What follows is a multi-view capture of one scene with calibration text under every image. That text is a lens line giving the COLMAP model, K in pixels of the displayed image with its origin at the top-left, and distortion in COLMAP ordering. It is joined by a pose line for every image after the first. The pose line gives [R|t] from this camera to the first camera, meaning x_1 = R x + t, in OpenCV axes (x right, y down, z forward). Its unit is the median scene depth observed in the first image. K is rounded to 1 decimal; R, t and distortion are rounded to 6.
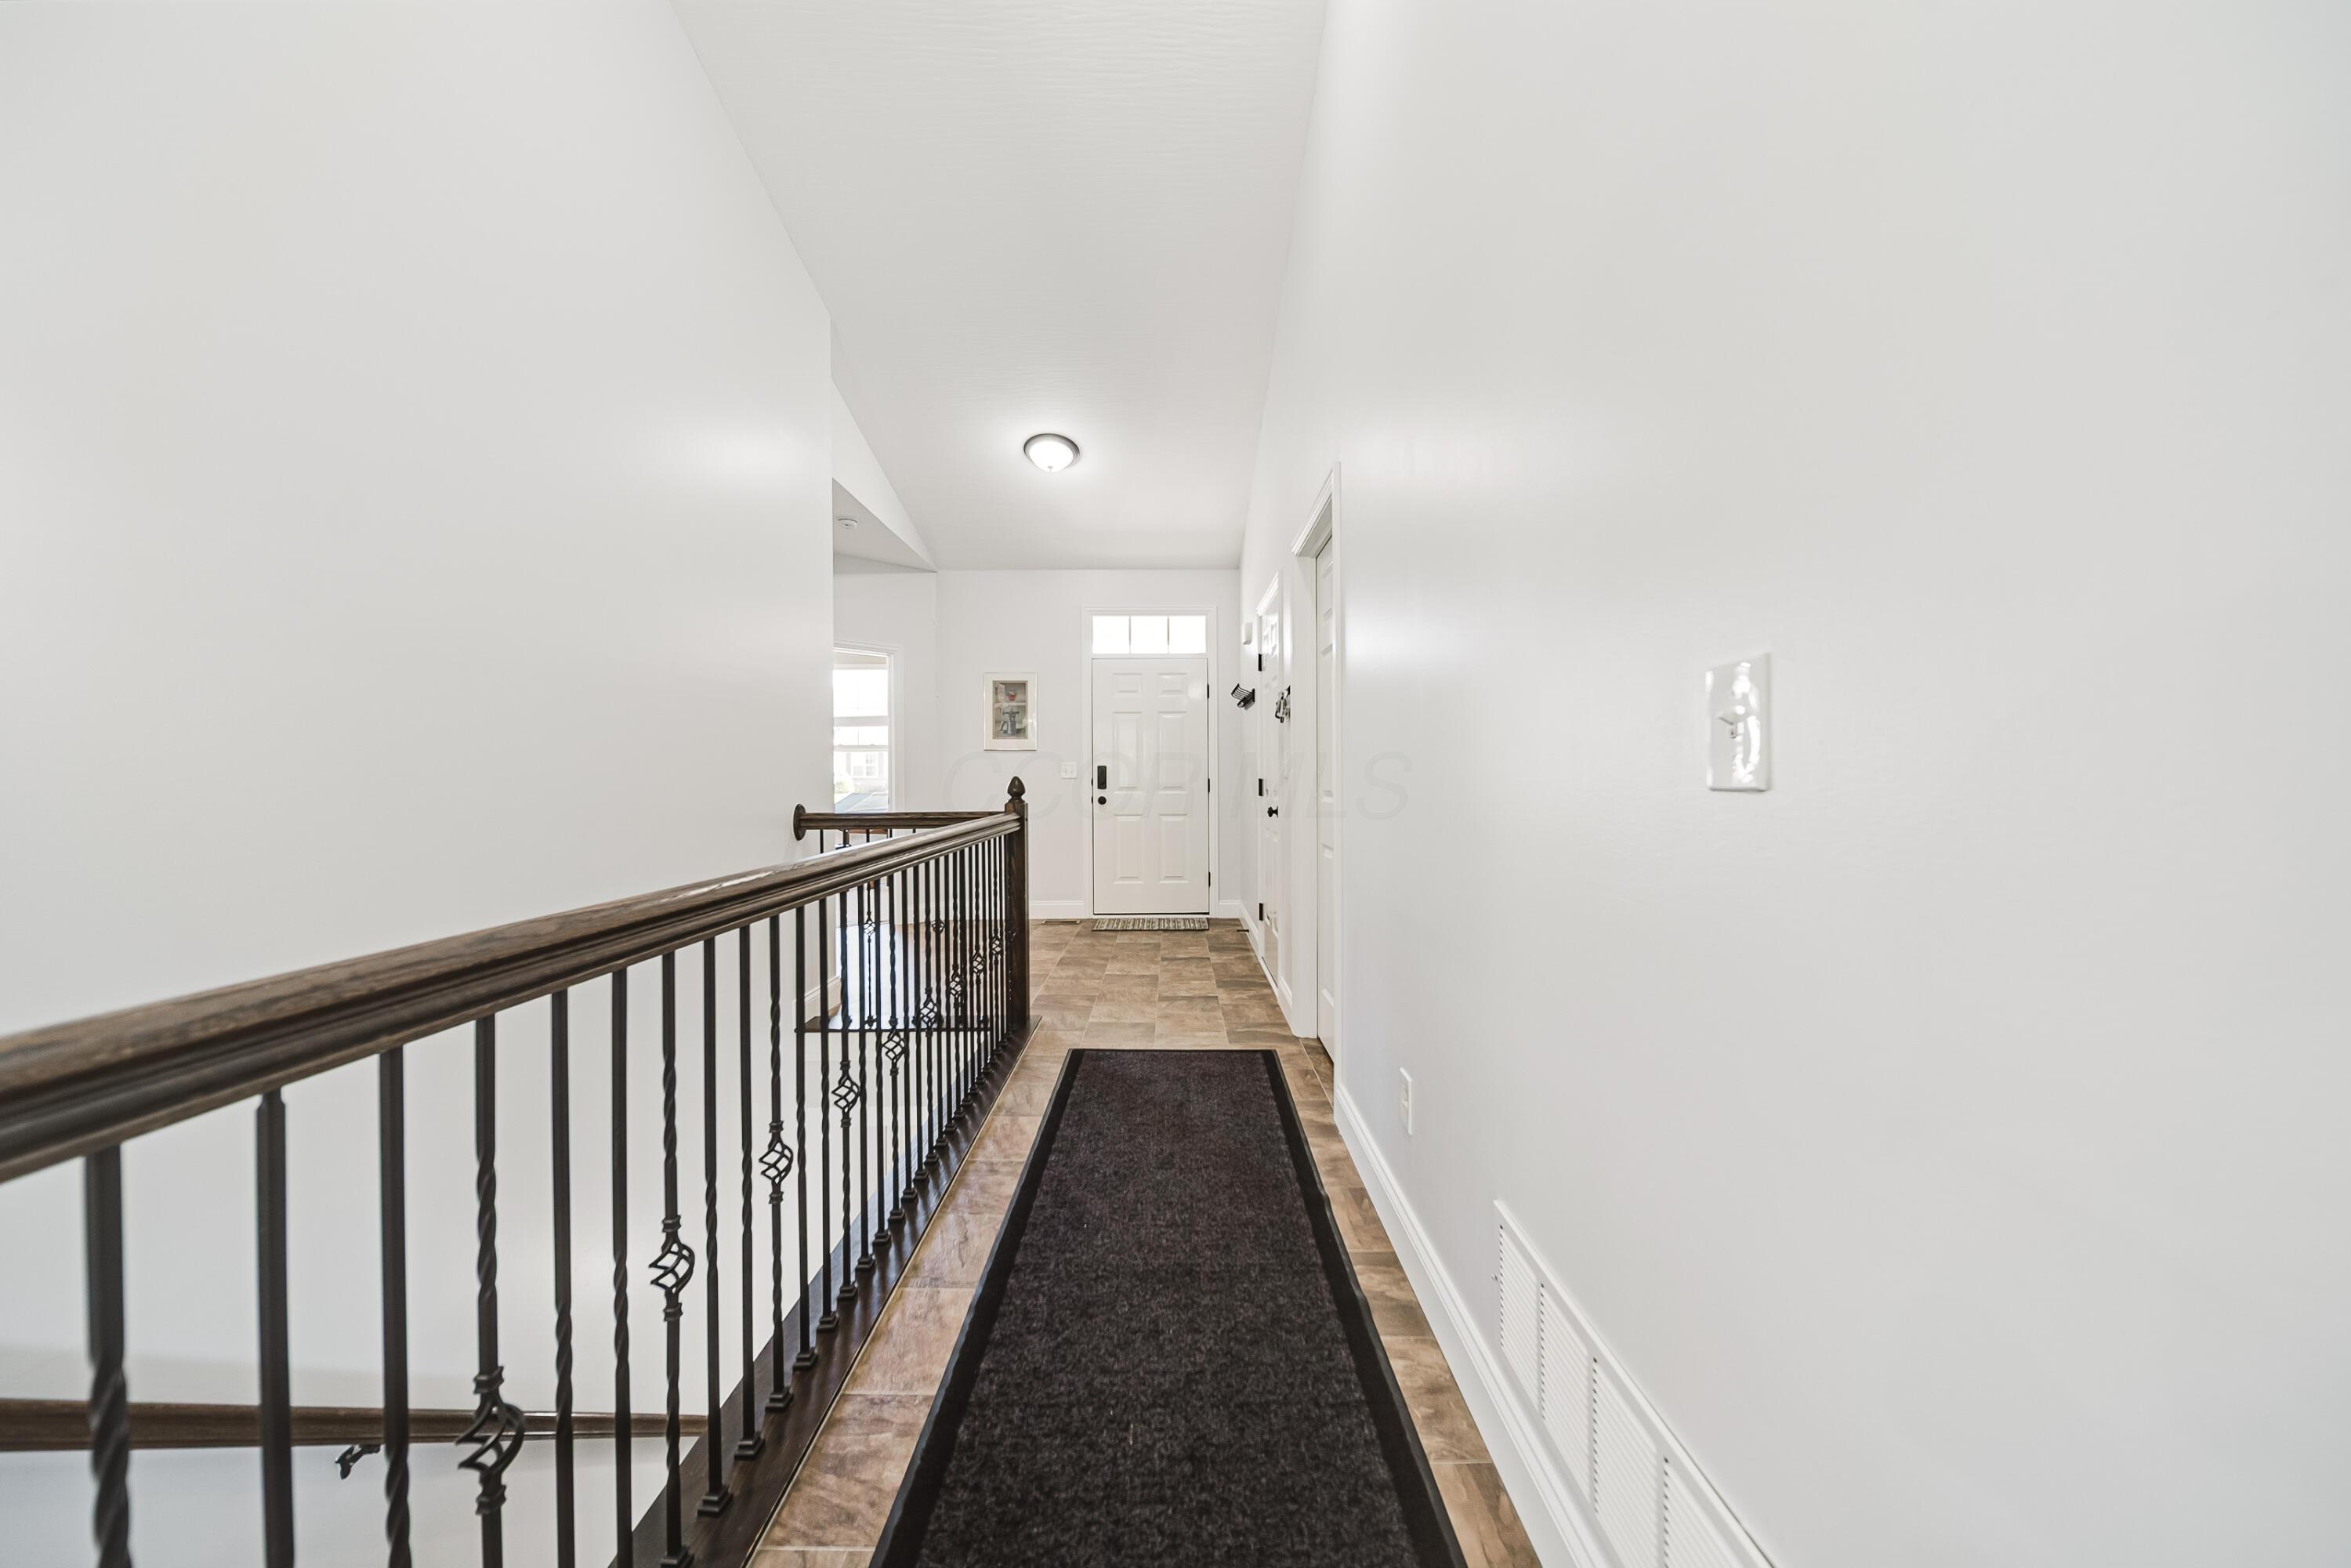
lens RADIAL K [[830.7, 0, 1188.1], [0, 830.7, 780.8], [0, 0, 1]] dist [-0.000807, -0.000454]
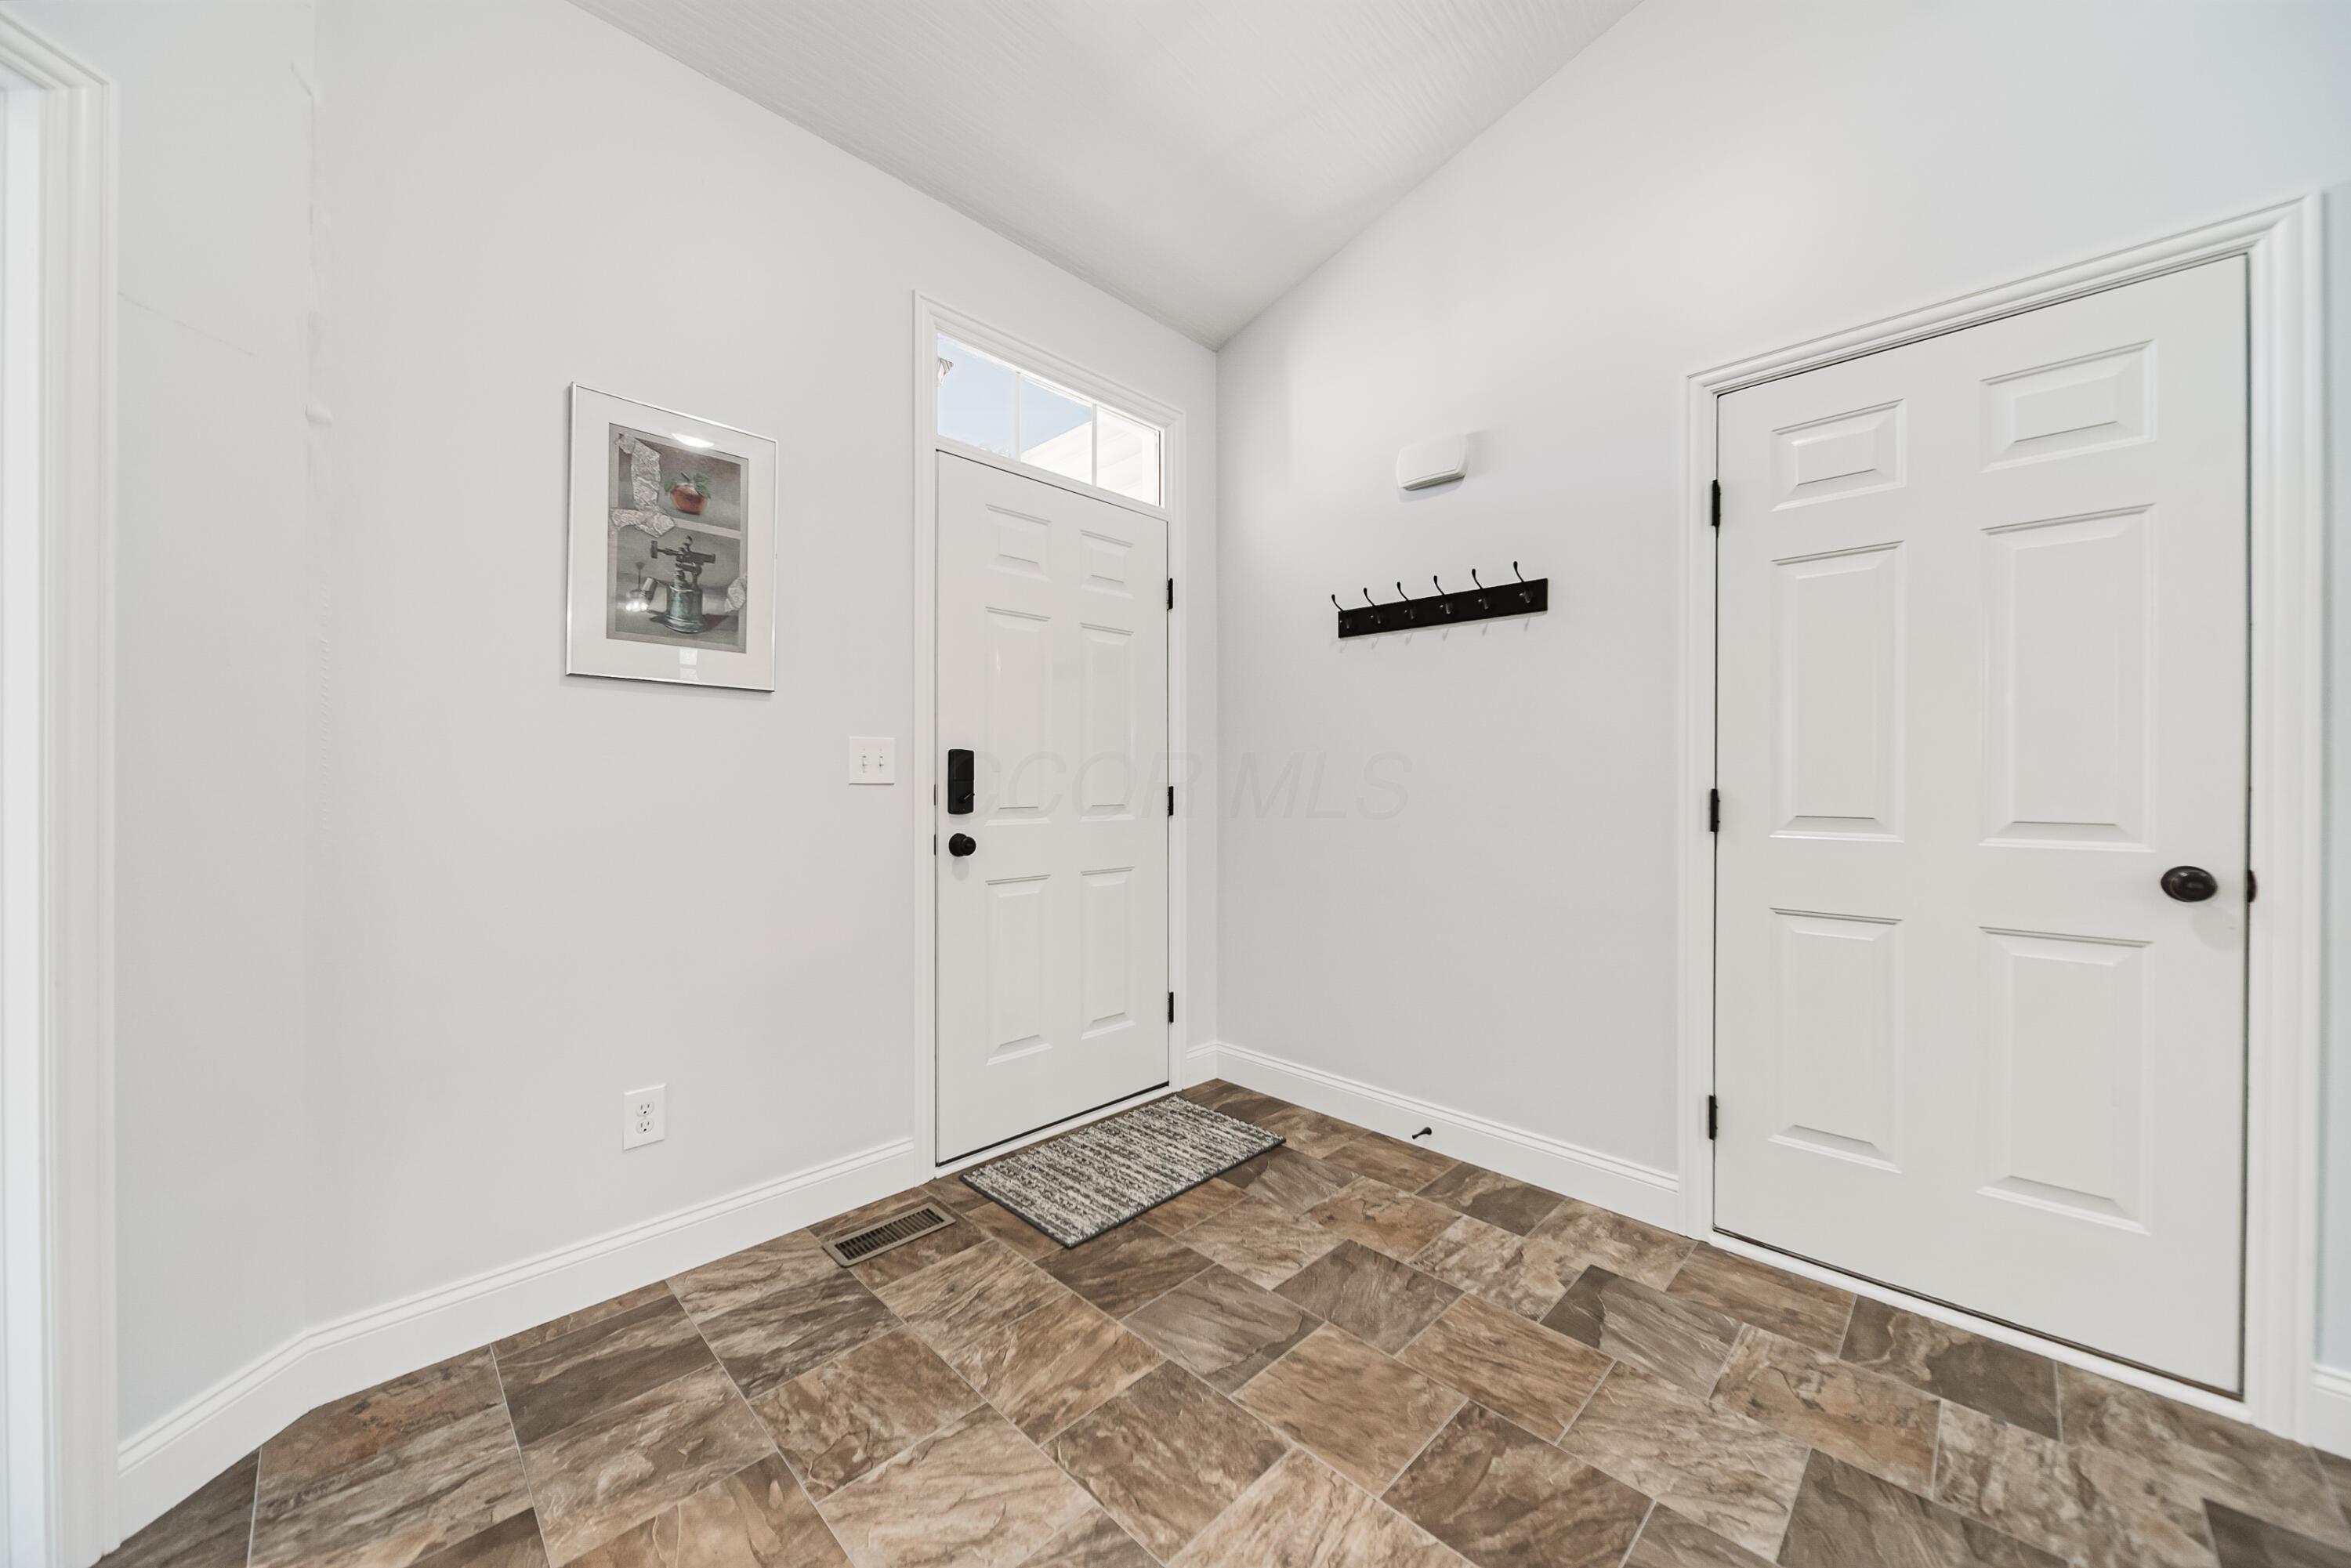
lens RADIAL K [[830.7, 0, 1175.2], [0, 830.7, 786.7], [0, 0, 1]] dist [-0.000807, -0.000454]
pose [[0.721799, 0.000013, 0.692103, -0.288919], [0.000161, 1.000000, -0.000187, -0.001766], [-0.692103, 0.000246, 0.721799, 0.675520]]
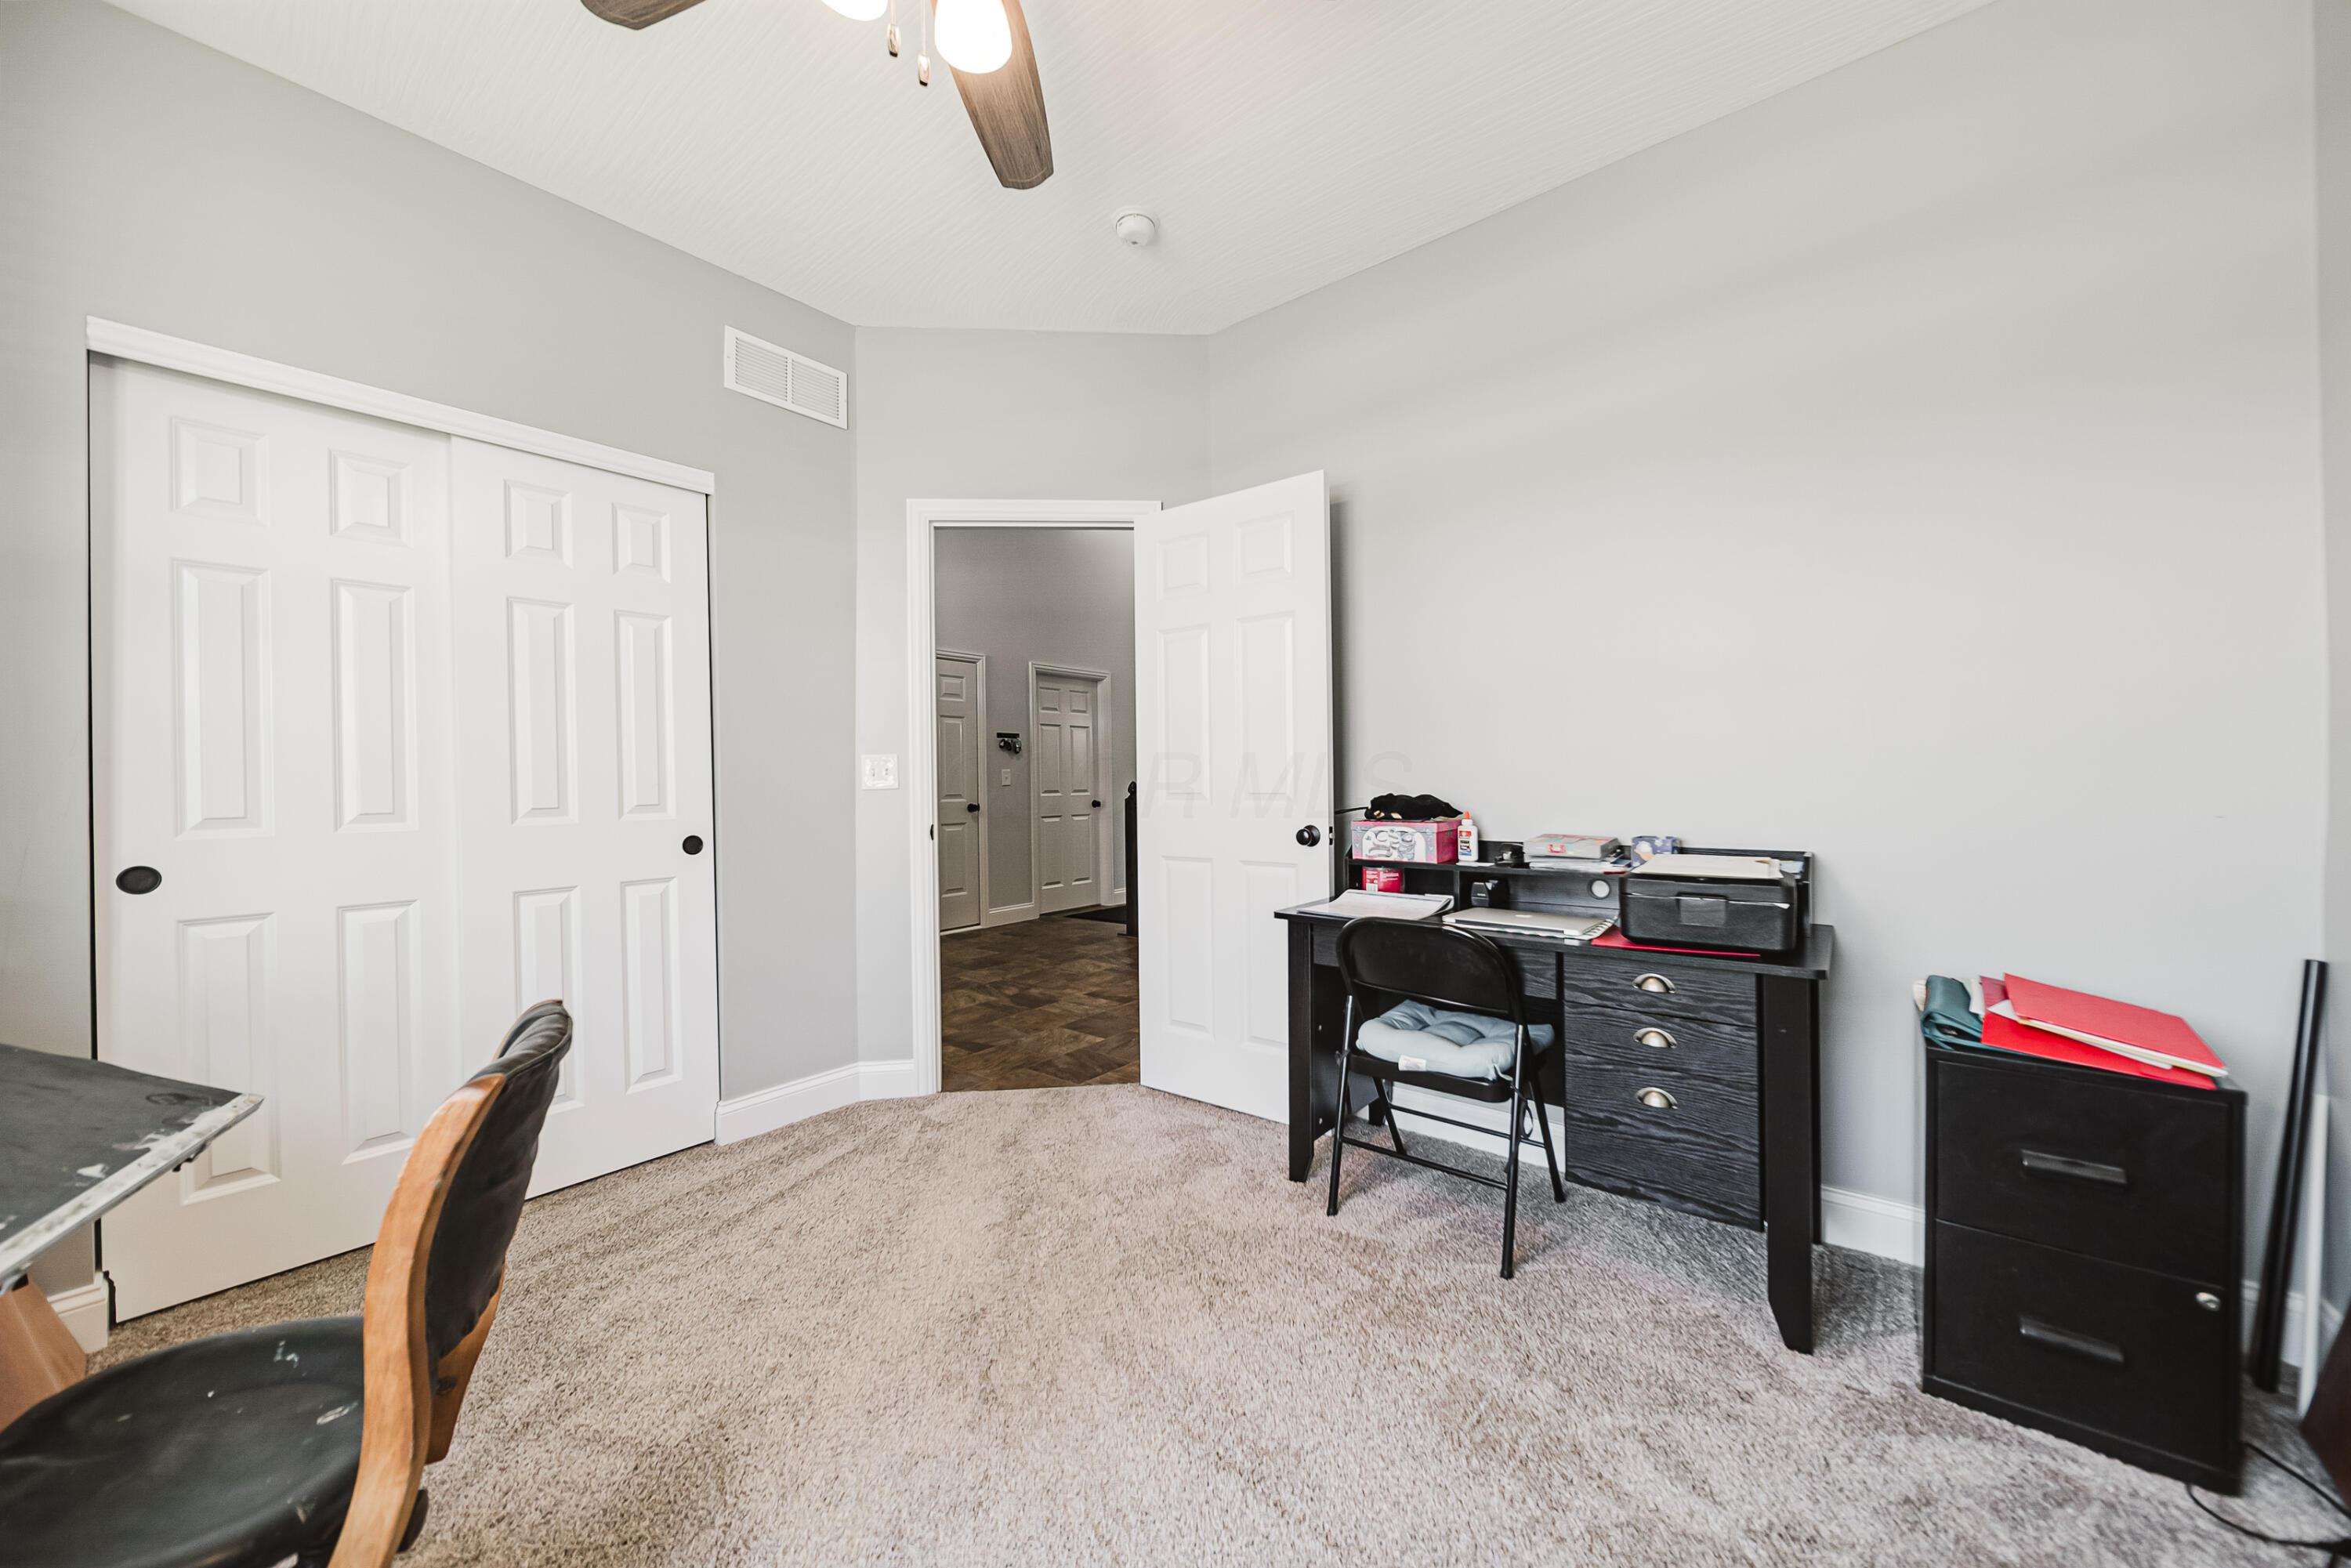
lens RADIAL K [[830.7, 0, 1186.9], [0, 830.7, 784.3], [0, 0, 1]] dist [-0.000807, -0.000454]
pose [[-0.773572, 0.010494, 0.633621, -0.377549], [0.015009, 0.999886, 0.001763, -0.001077], [-0.633530, 0.010874, -0.773641, 0.964130]]
